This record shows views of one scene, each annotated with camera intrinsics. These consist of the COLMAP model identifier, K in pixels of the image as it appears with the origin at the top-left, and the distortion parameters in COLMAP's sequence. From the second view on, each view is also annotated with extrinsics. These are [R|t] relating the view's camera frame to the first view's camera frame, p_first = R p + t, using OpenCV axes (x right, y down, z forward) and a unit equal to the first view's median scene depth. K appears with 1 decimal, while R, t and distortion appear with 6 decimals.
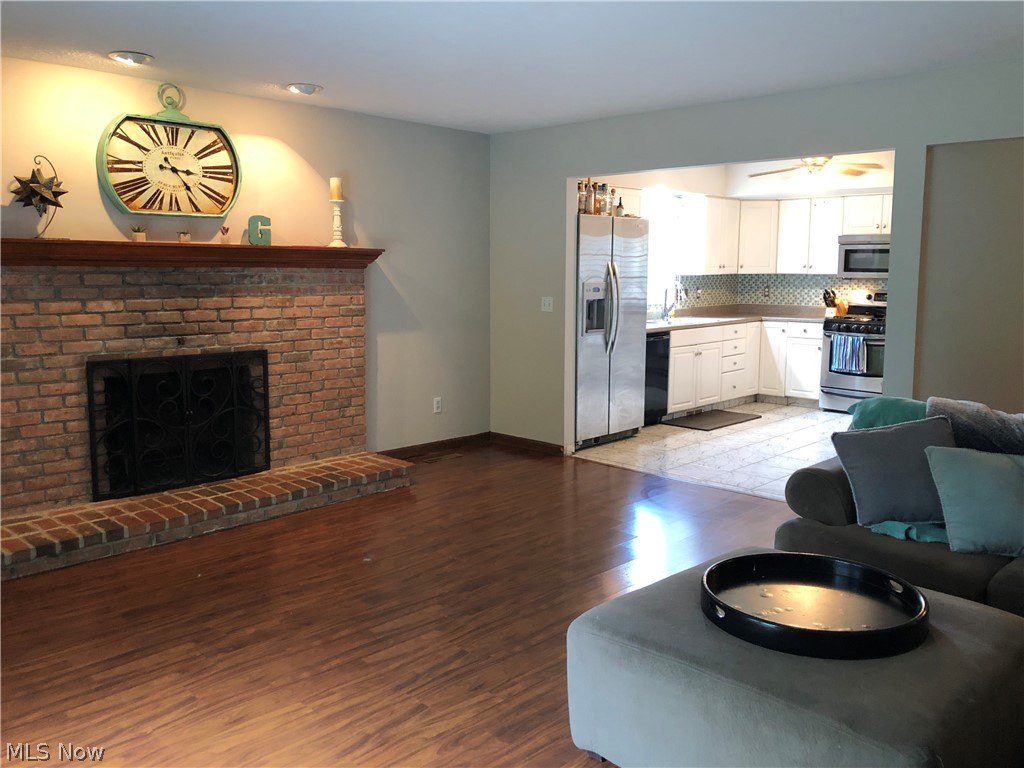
lens RADIAL K [[851.4, 0, 510.3], [0, 851.4, 360.5], [0, 0, 1]] dist [0.003258, -0.013809]
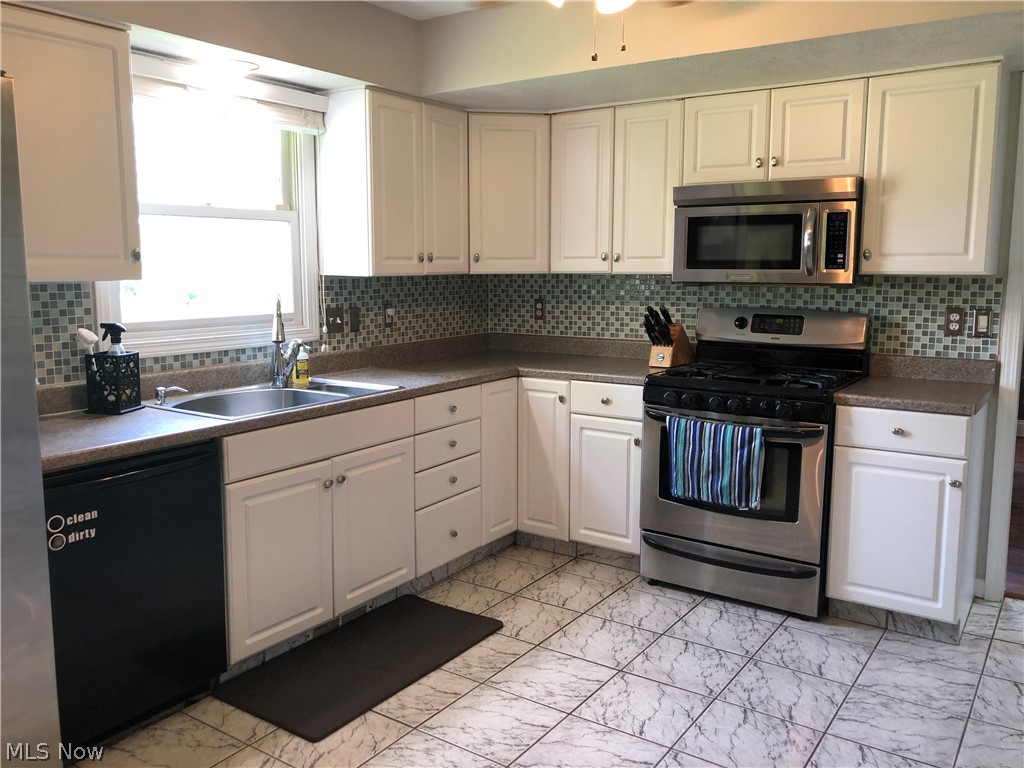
lens RADIAL K [[851.4, 0, 511.5], [0, 851.4, 382.7], [0, 0, 1]] dist [0.003258, -0.013809]
pose [[0.985335, -0.029009, 0.168145, 0.217486], [0.024603, 0.999299, 0.028227, -0.056932], [-0.168845, -0.023676, 0.985358, 0.556428]]
